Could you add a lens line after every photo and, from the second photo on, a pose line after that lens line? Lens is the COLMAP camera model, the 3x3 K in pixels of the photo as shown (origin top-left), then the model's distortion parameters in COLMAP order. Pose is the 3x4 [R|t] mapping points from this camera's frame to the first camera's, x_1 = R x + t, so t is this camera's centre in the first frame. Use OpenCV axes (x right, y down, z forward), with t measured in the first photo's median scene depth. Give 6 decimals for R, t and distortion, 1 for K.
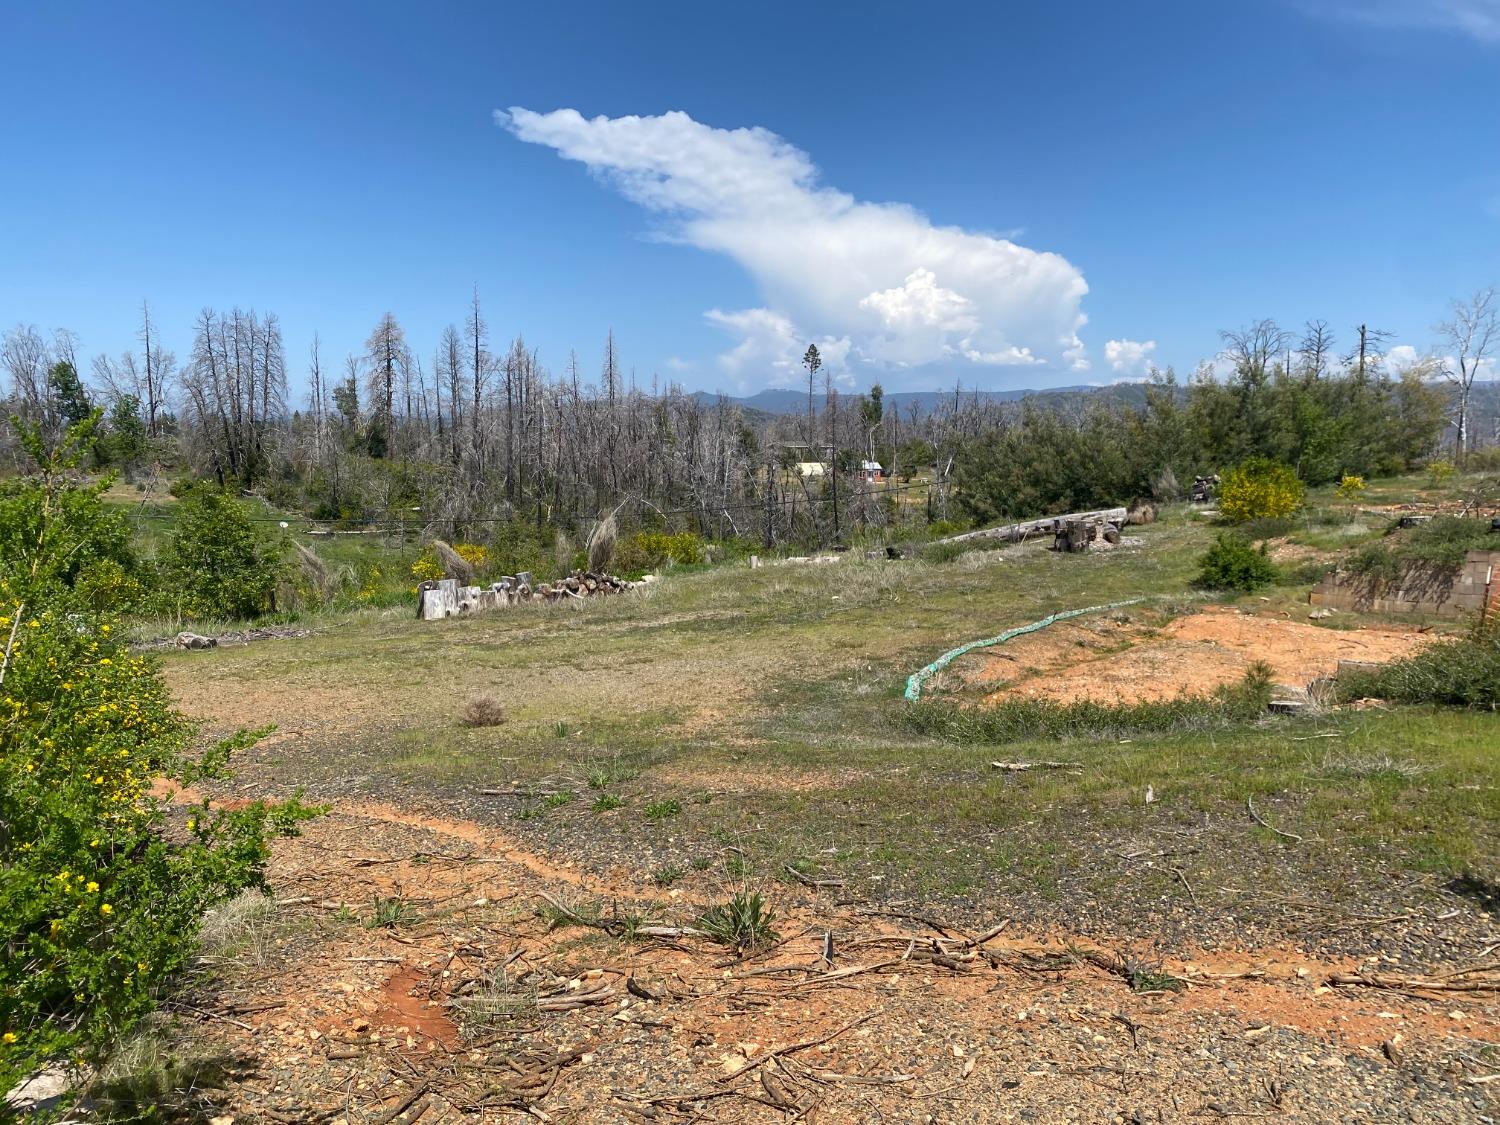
lens RADIAL K [[1129.8, 0, 750.0], [0, 1129.8, 562.5], [0, 0, 1]] dist [-0.001982, -0.026062]
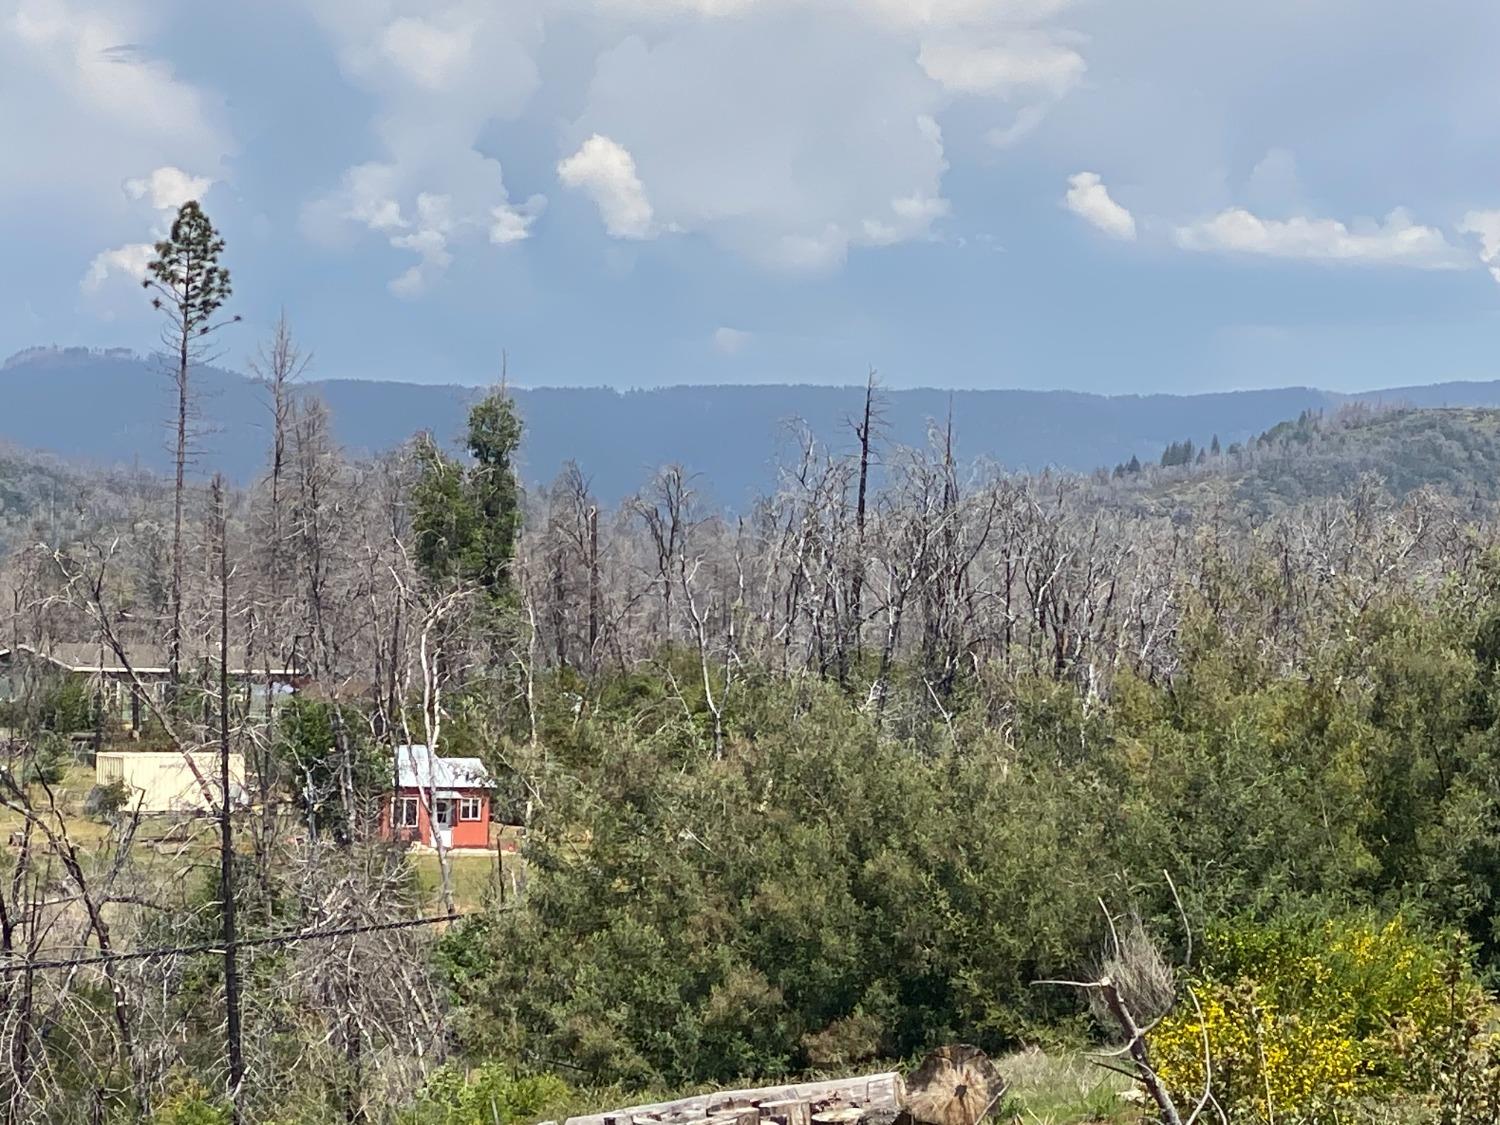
lens RADIAL K [[5718.1, 0, 750.0], [0, 5718.1, 562.5], [0, 0, 1]] dist [-0.065627, 1.424507]
pose [[0.989669, 0.032125, 0.139723, 0.028454], [-0.015932, 0.993179, -0.115508, -0.002355], [-0.142481, 0.112089, 0.983430, -0.216274]]
